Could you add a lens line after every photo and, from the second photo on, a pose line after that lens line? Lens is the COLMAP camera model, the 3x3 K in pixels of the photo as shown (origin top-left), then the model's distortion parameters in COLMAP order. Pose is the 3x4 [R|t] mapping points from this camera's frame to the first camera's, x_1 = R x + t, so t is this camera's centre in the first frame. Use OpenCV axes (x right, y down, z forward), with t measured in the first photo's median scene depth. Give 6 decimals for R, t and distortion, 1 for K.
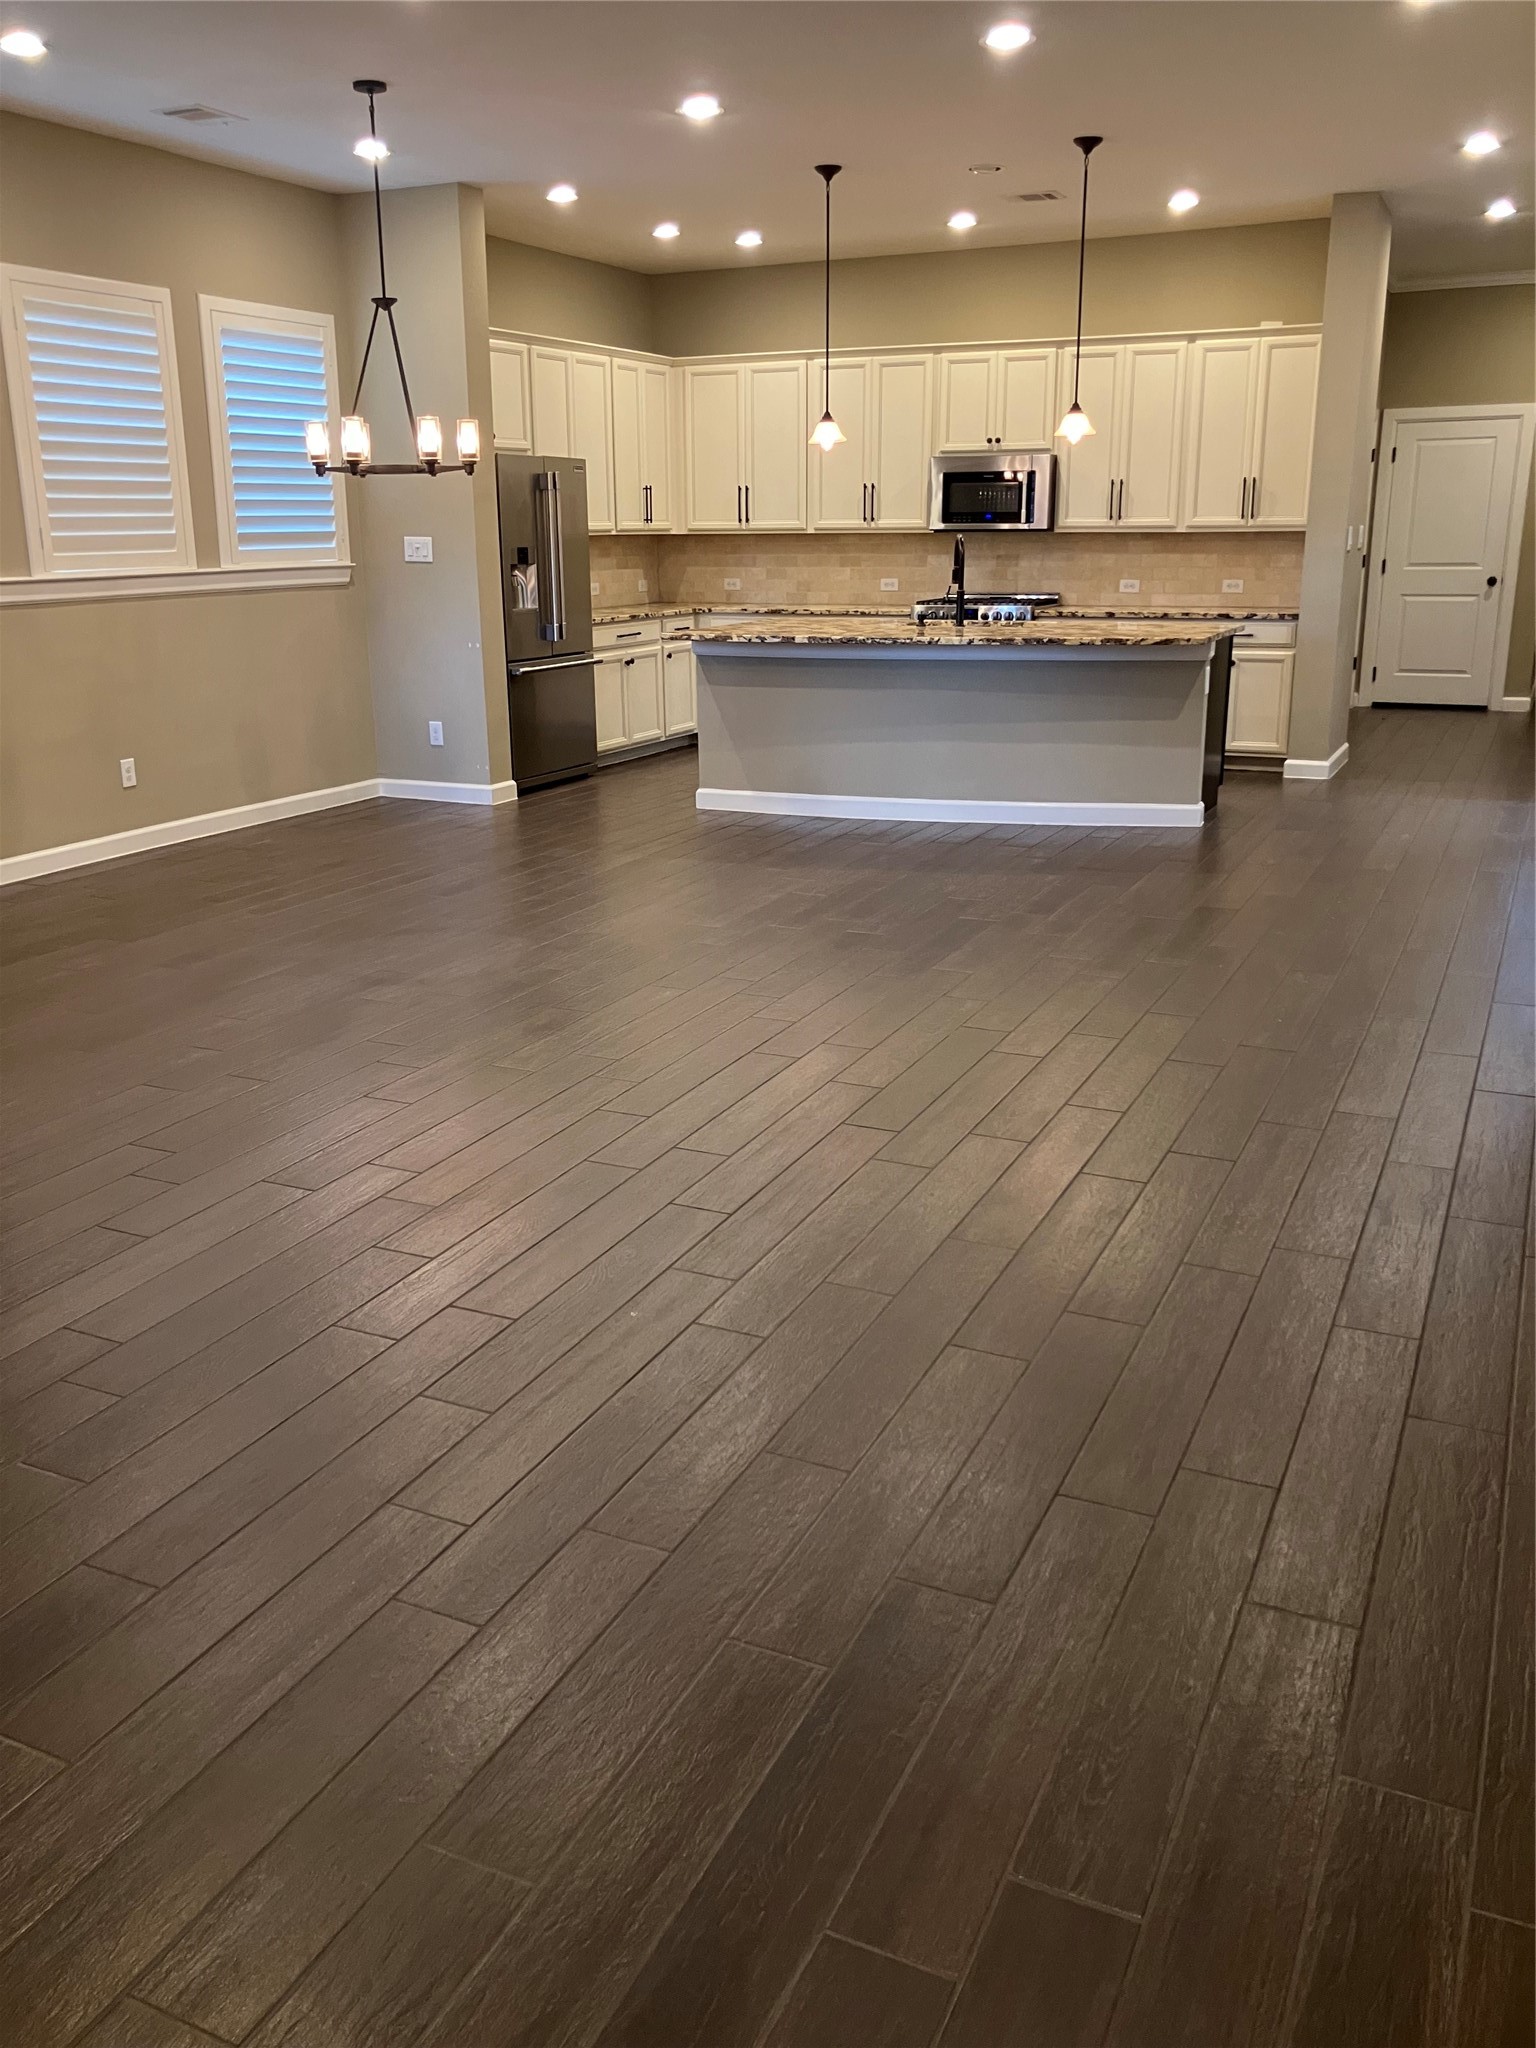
lens RADIAL K [[1683.8, 0, 728.8], [0, 1683.8, 991.0], [0, 0, 1]] dist [0.032802, -0.033426]
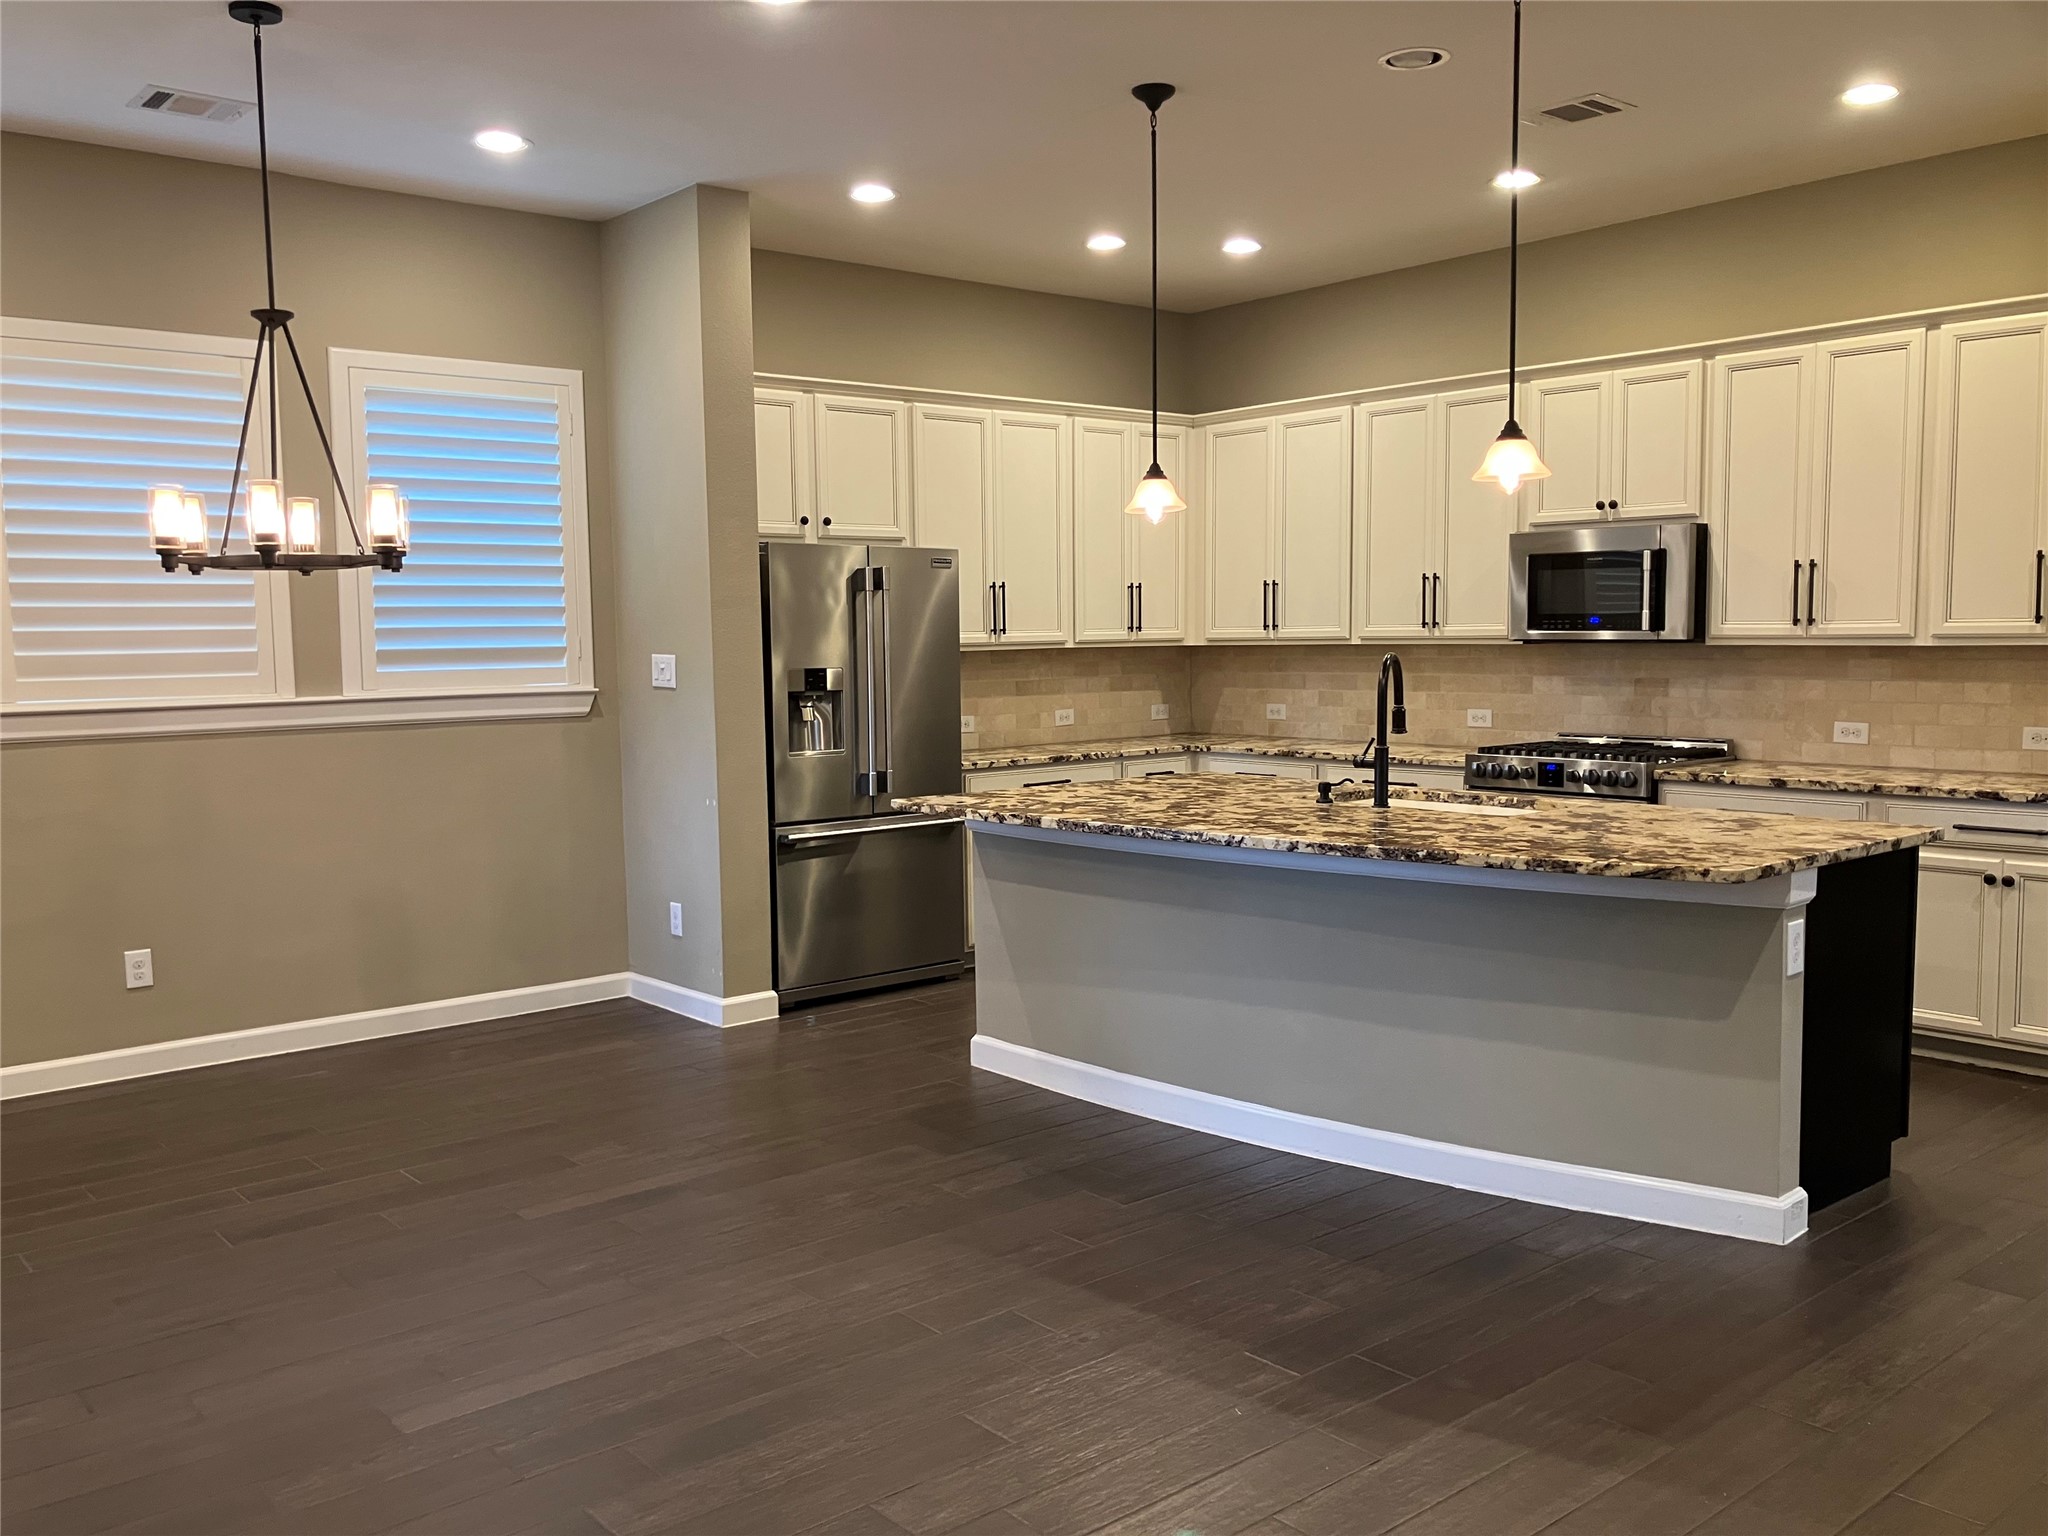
lens RADIAL K [[1683.8, 0, 987.6], [0, 1683.8, 784.9], [0, 0, 1]] dist [0.032802, -0.033426]
pose [[0.910417, 0.035331, -0.412181, 0.261196], [-0.106176, 0.982928, -0.150265, -0.126606], [0.399835, 0.180567, 0.898625, 0.440174]]
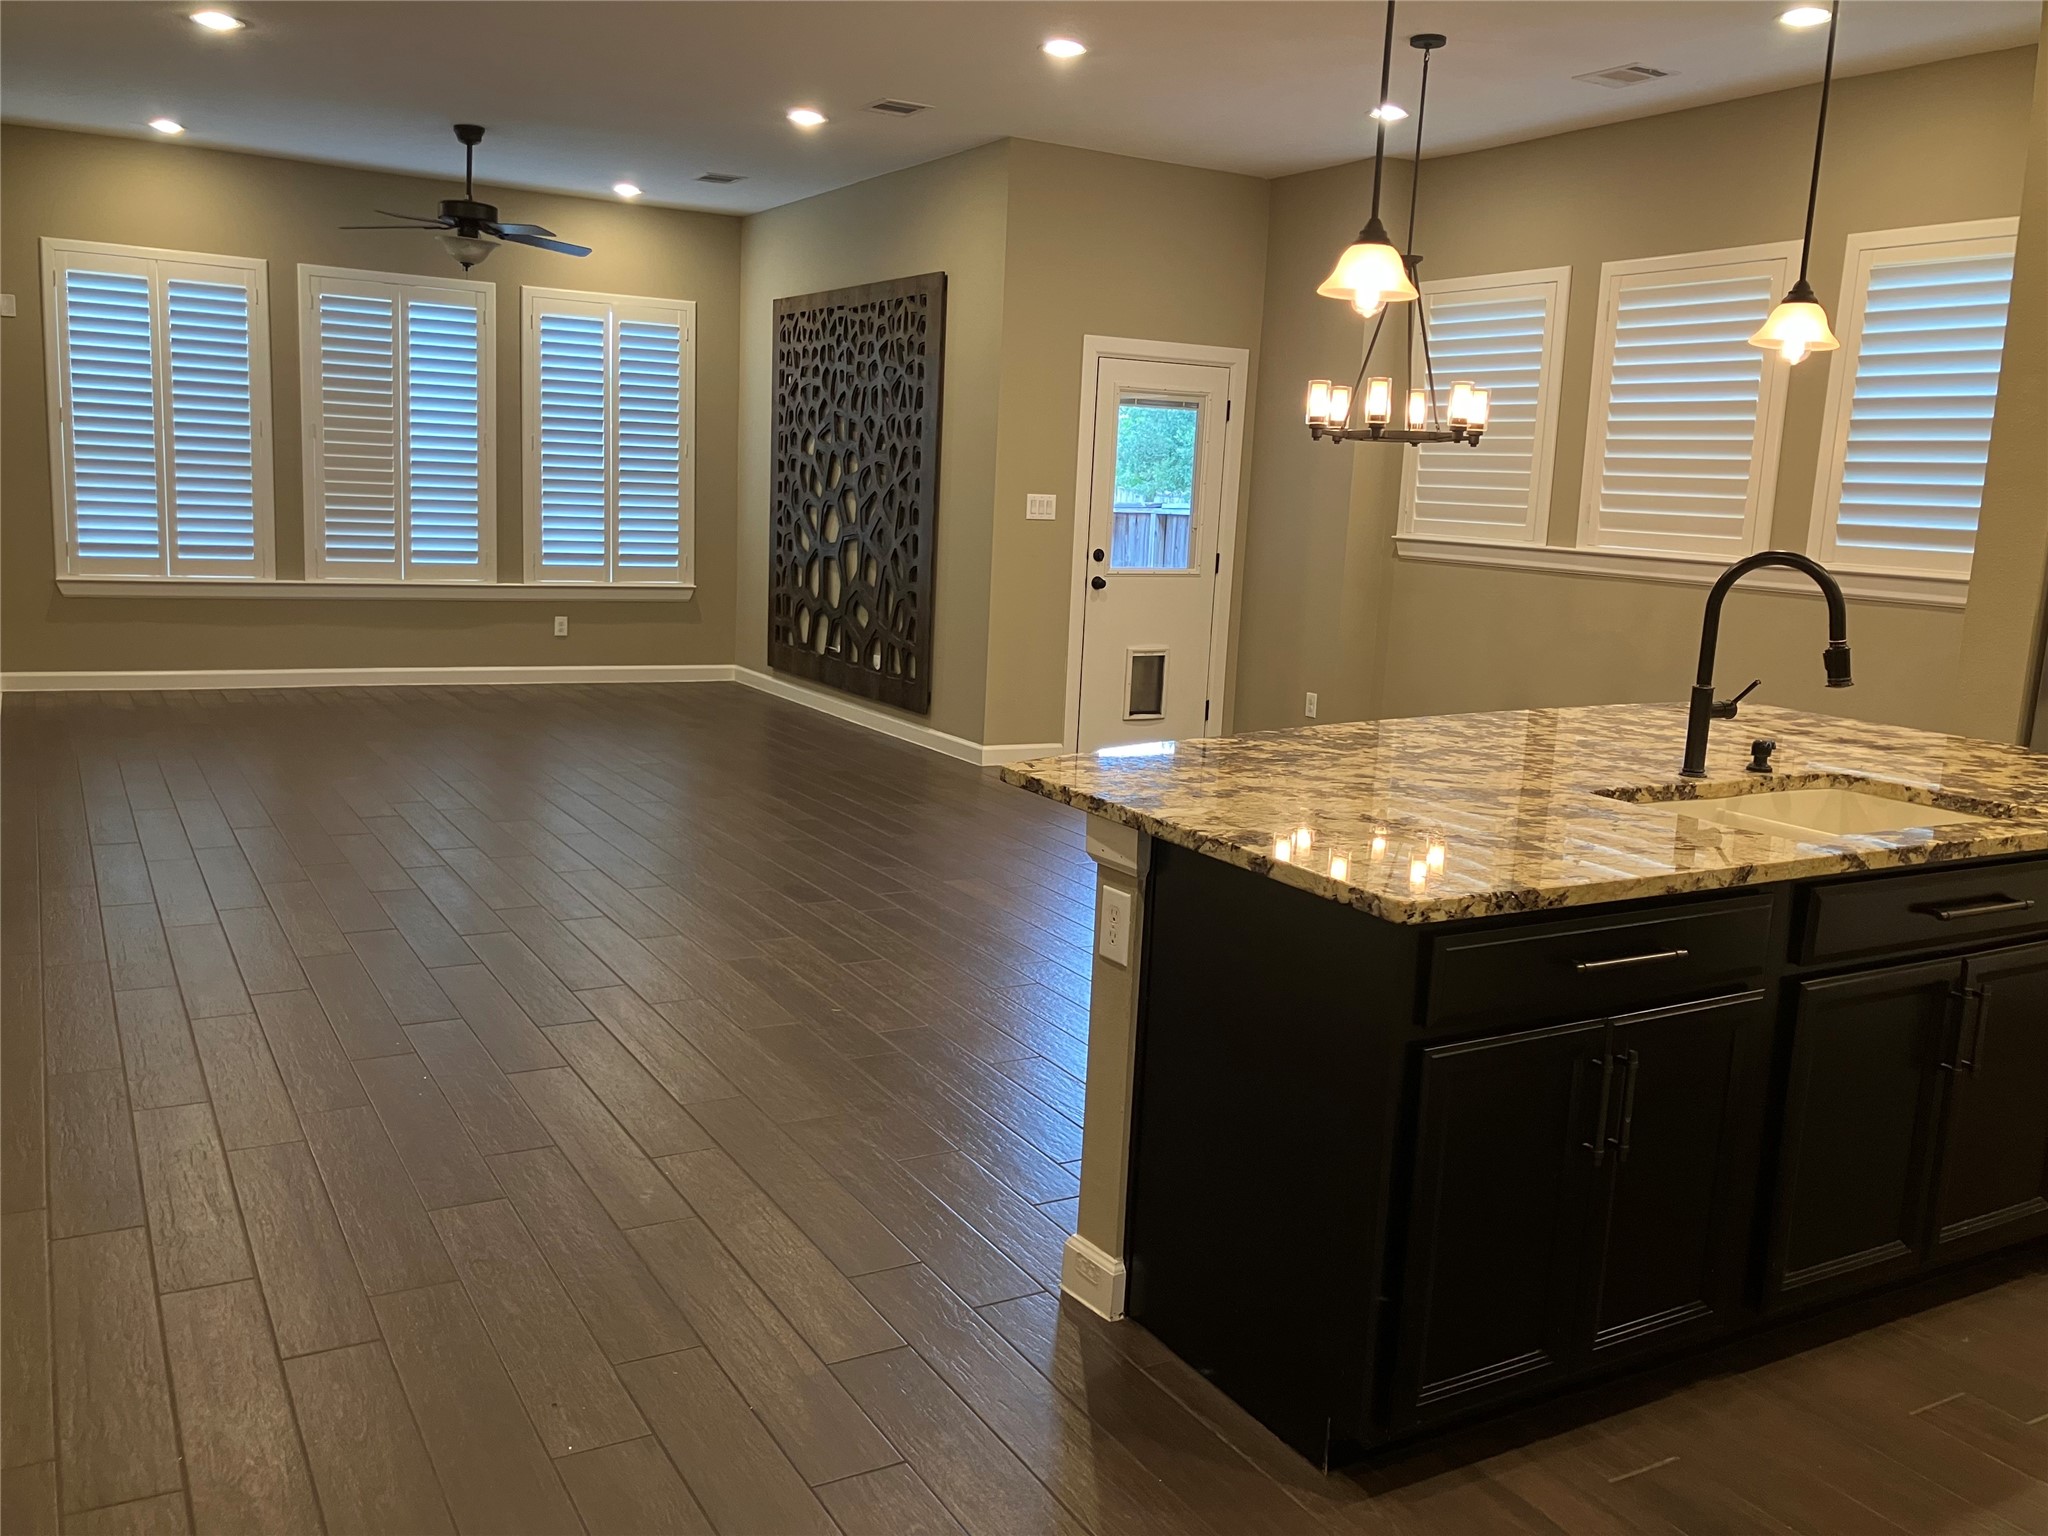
lens RADIAL K [[1683.8, 0, 1042.6], [0, 1683.8, 767.2], [0, 0, 1]] dist [0.032802, -0.033426]
pose [[-0.554057, 0.124342, -0.823140, 0.564021], [-0.262593, 0.912198, 0.314546, -0.313105], [0.789978, 0.390427, -0.472759, 1.106898]]
